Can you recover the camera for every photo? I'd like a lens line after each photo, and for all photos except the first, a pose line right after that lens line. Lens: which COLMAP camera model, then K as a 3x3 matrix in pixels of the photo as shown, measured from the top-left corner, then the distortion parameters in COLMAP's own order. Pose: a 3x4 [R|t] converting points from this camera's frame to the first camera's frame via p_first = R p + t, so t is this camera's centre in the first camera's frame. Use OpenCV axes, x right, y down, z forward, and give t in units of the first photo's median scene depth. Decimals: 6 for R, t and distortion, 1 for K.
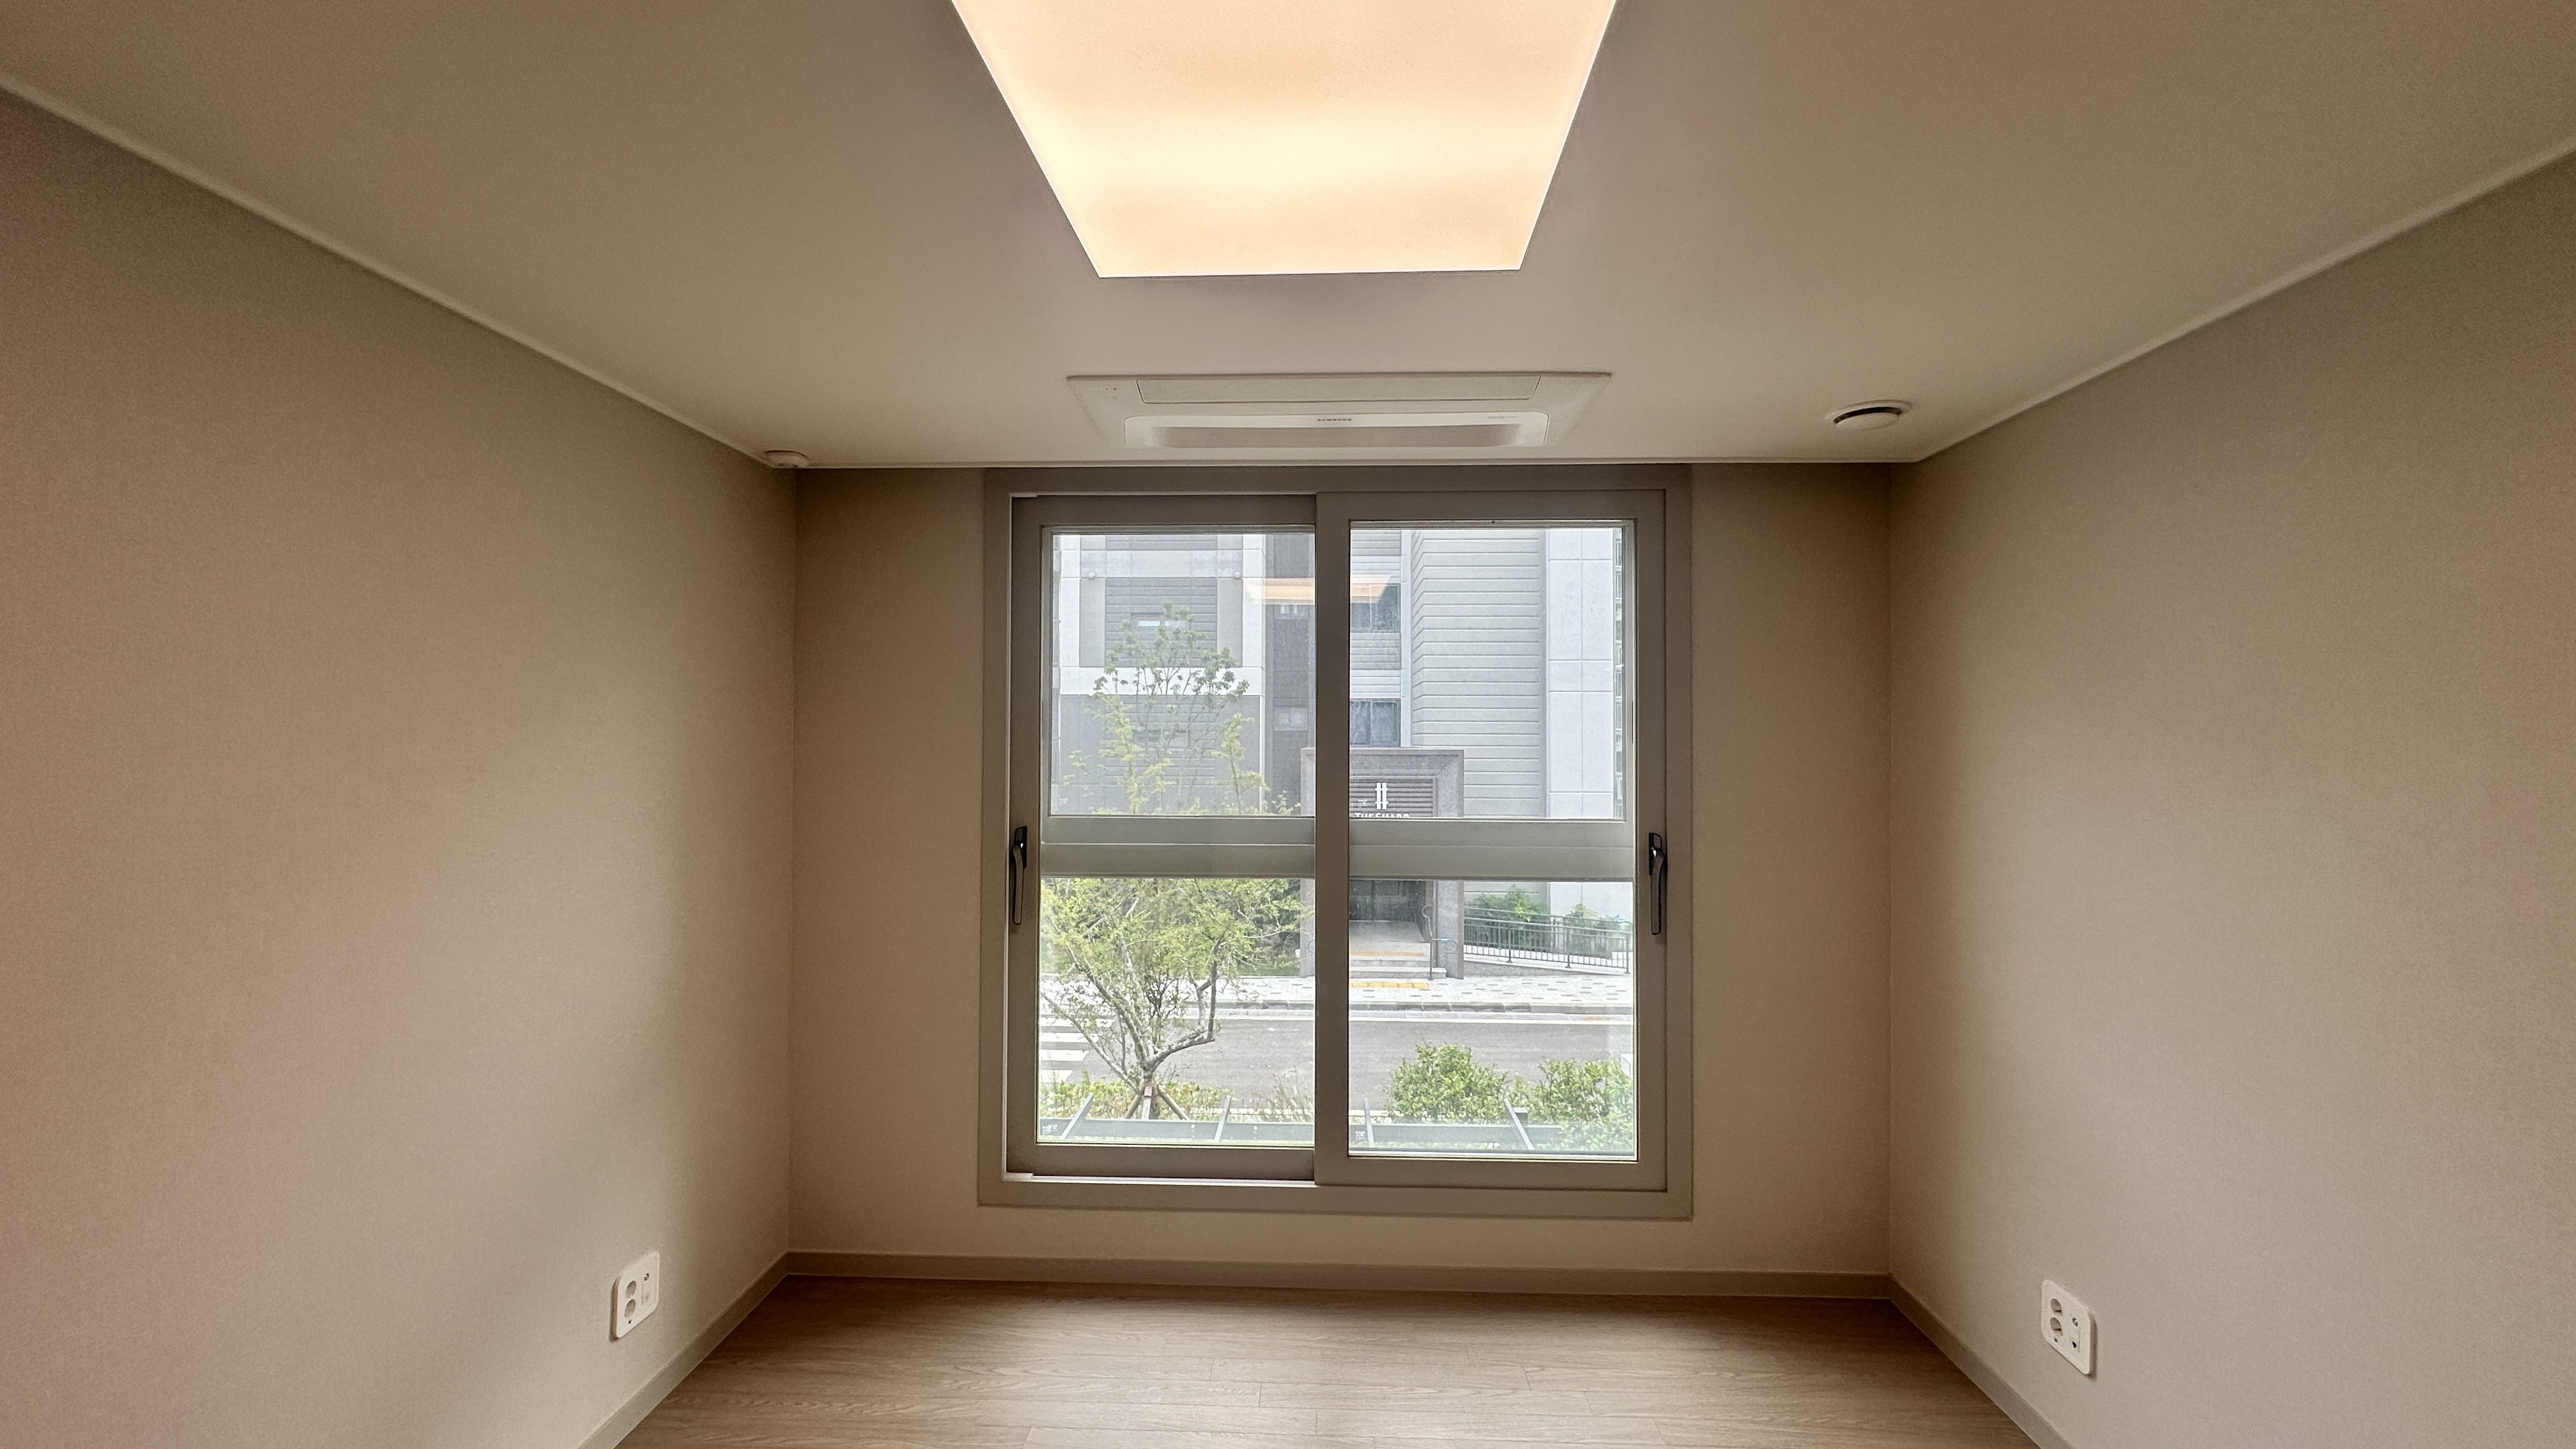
lens RADIAL K [[1032.1, 0, 1289.7], [0, 1032.1, 718.4], [0, 0, 1]] dist [-0.006450, 0.002124]
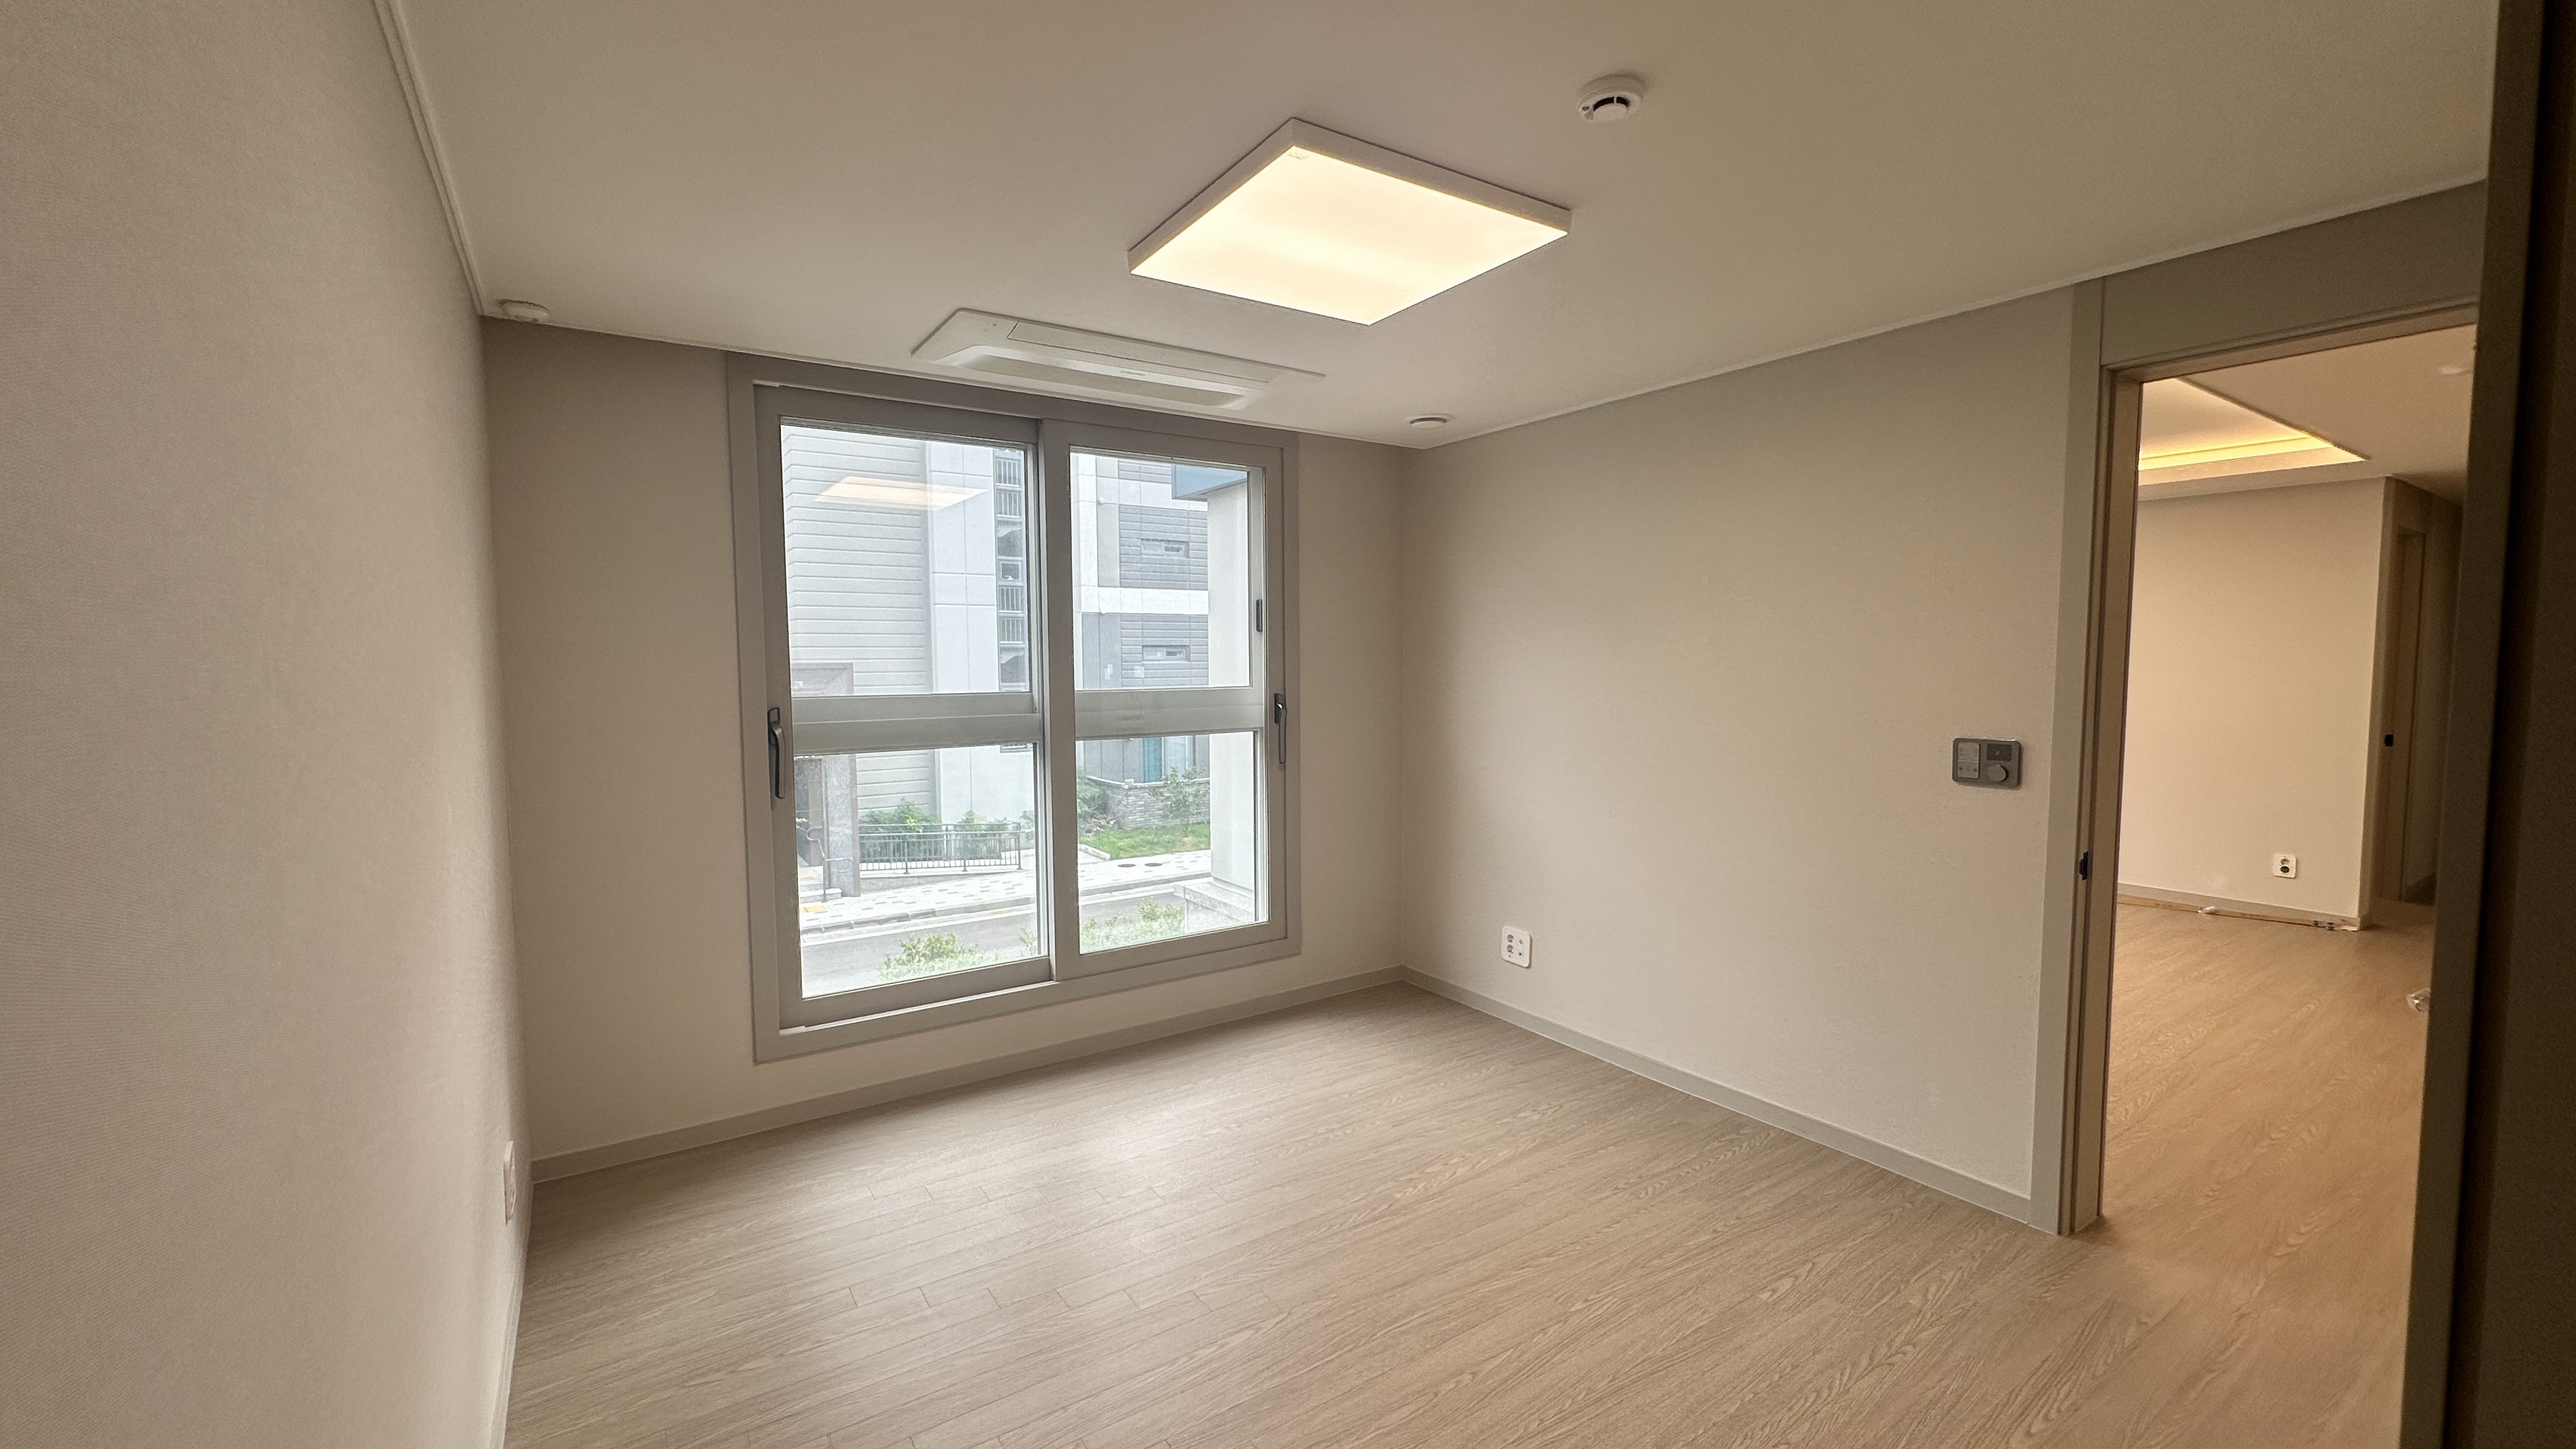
lens RADIAL K [[1032.1, 0, 1294.9], [0, 1032.1, 735.2], [0, 0, 1]] dist [-0.006450, 0.002124]
pose [[0.805027, -0.054365, 0.590742, -0.432742], [-0.002475, 0.995476, 0.094985, 0.029271], [-0.593233, -0.077927, 0.801250, -0.145238]]
